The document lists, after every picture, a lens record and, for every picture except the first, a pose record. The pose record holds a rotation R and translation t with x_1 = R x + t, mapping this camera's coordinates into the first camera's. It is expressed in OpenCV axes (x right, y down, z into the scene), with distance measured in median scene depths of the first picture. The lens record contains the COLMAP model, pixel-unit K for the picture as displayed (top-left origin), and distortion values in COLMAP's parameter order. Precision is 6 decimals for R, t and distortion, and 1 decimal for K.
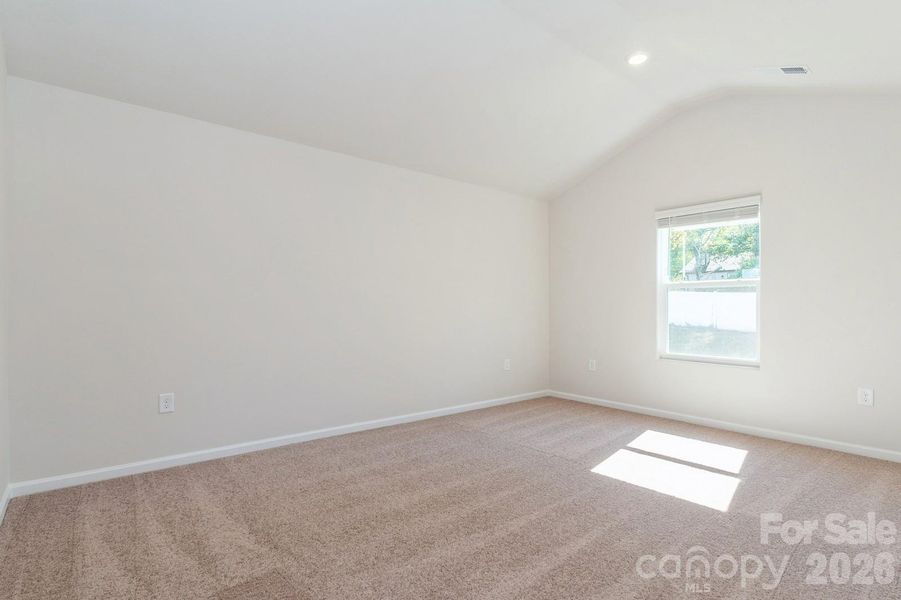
lens RADIAL K [[449.8, 0, 449.8], [0, 449.8, 303.0], [0, 0, 1]] dist [0.006197, 0.001363]
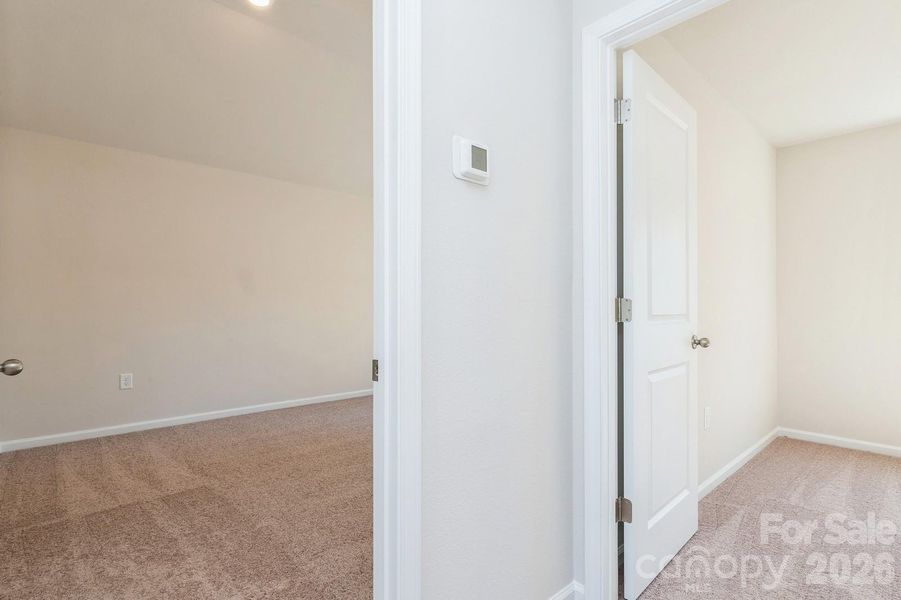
lens RADIAL K [[449.8, 0, 451.2], [0, 449.8, 299.8], [0, 0, 1]] dist [0.006197, 0.001363]
pose [[0.998141, 0.000095, 0.060954, 0.243699], [0.000117, 0.999994, -0.003462, -0.003699], [-0.060954, 0.003463, 0.998135, -0.380996]]
